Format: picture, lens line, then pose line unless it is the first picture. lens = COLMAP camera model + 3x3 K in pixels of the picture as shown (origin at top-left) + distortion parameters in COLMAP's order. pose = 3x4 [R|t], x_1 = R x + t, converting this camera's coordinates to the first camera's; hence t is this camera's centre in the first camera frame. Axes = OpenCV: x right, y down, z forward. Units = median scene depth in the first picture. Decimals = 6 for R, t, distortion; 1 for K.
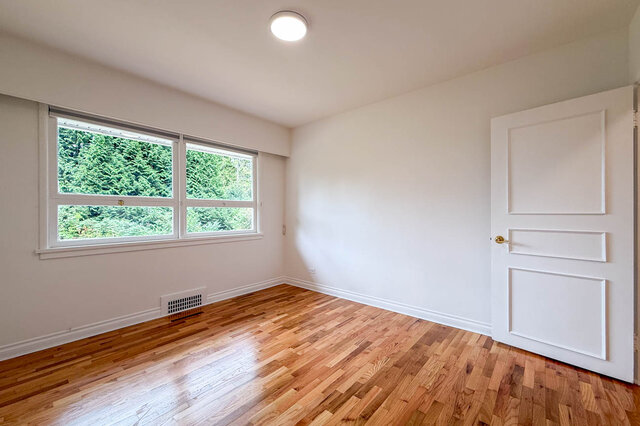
lens RADIAL K [[260.2, 0, 320.0], [0, 260.2, 213.0], [0, 0, 1]] dist [0.000840, 0.000141]
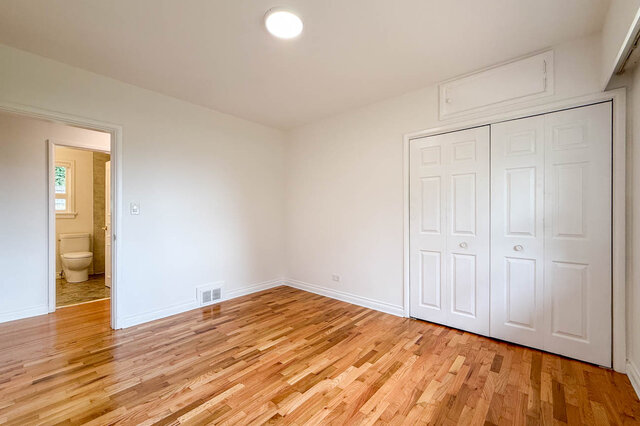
lens RADIAL K [[260.2, 0, 320.0], [0, 260.2, 213.0], [0, 0, 1]] dist [0.000840, 0.000141]
pose [[-0.999979, 0.003877, 0.005277, -0.160840], [0.003844, 0.999974, -0.006122, 0.001710], [-0.005300, -0.006101, -0.999967, 1.257960]]
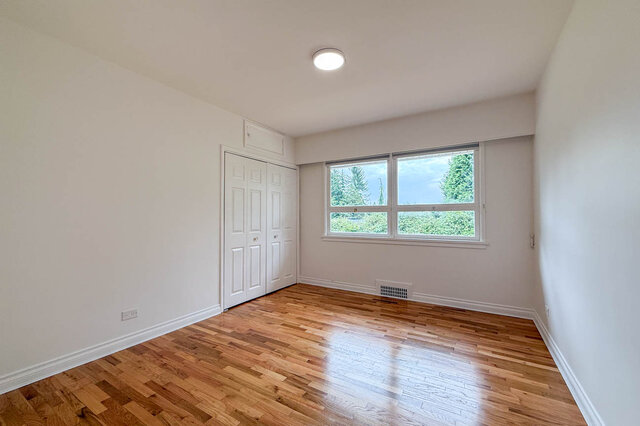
lens RADIAL K [[260.2, 0, 320.0], [0, 260.2, 213.0], [0, 0, 1]] dist [0.000840, 0.000141]
pose [[0.162595, -0.014721, -0.986583, 0.656456], [0.002442, 0.999892, -0.014518, -0.001749], [0.986690, -0.000048, 0.162613, 0.491864]]
